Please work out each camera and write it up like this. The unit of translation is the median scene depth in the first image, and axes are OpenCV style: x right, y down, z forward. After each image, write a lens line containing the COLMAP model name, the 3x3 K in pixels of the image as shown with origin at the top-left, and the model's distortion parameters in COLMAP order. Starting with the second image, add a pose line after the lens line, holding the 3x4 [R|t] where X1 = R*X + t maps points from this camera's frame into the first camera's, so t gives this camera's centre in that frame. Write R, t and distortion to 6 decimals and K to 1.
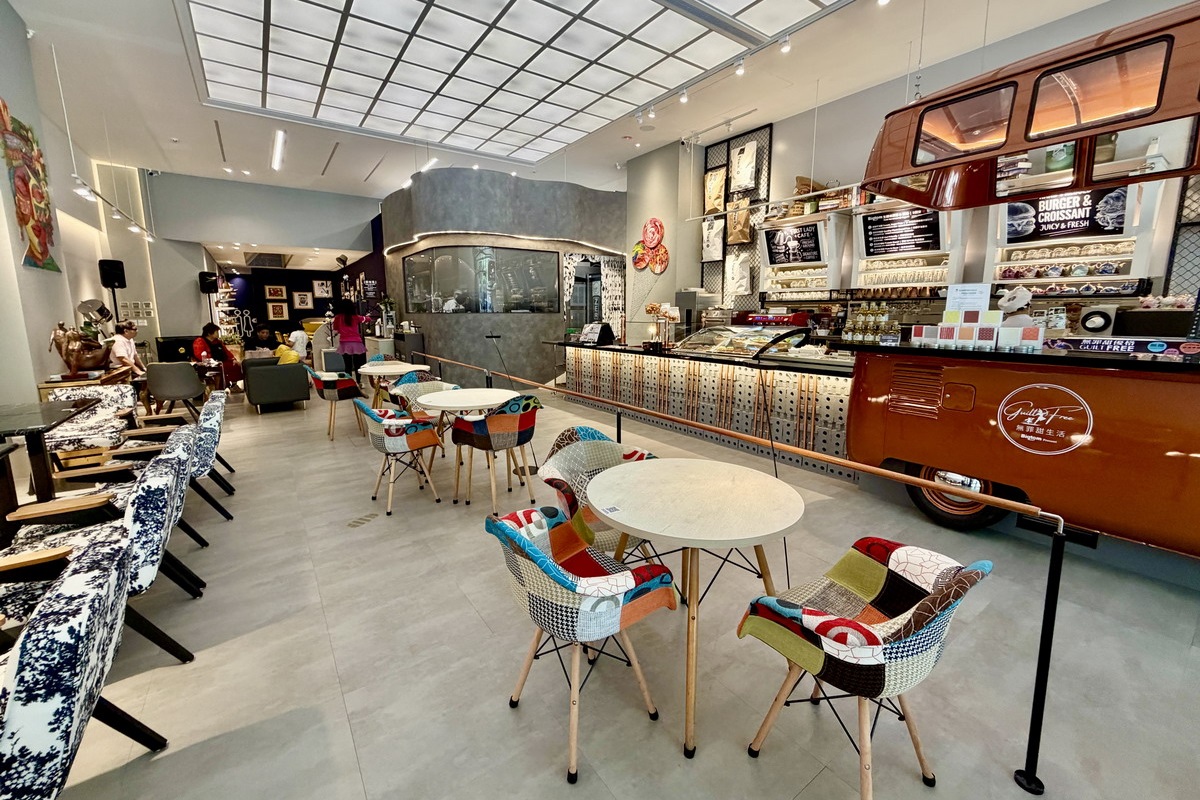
lens RADIAL K [[482.0, 0, 604.0], [0, 482.0, 398.2], [0, 0, 1]] dist [0.000470, 0.000022]
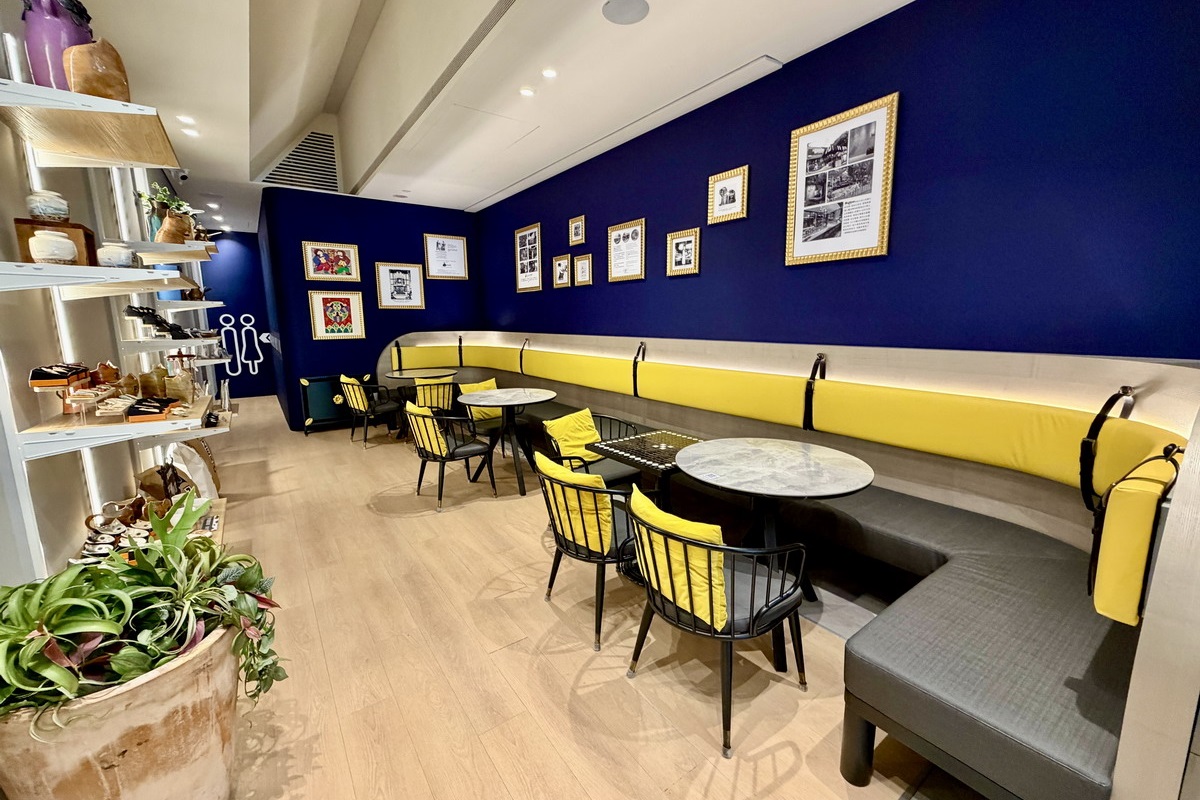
lens RADIAL K [[482.0, 0, 598.1], [0, 482.0, 394.6], [0, 0, 1]] dist [0.000470, 0.000022]
pose [[0.999996, -0.000624, -0.002934, -0.473664], [0.000587, 0.999923, -0.012402, -0.114560], [0.002942, 0.012400, 0.999919, 0.632578]]
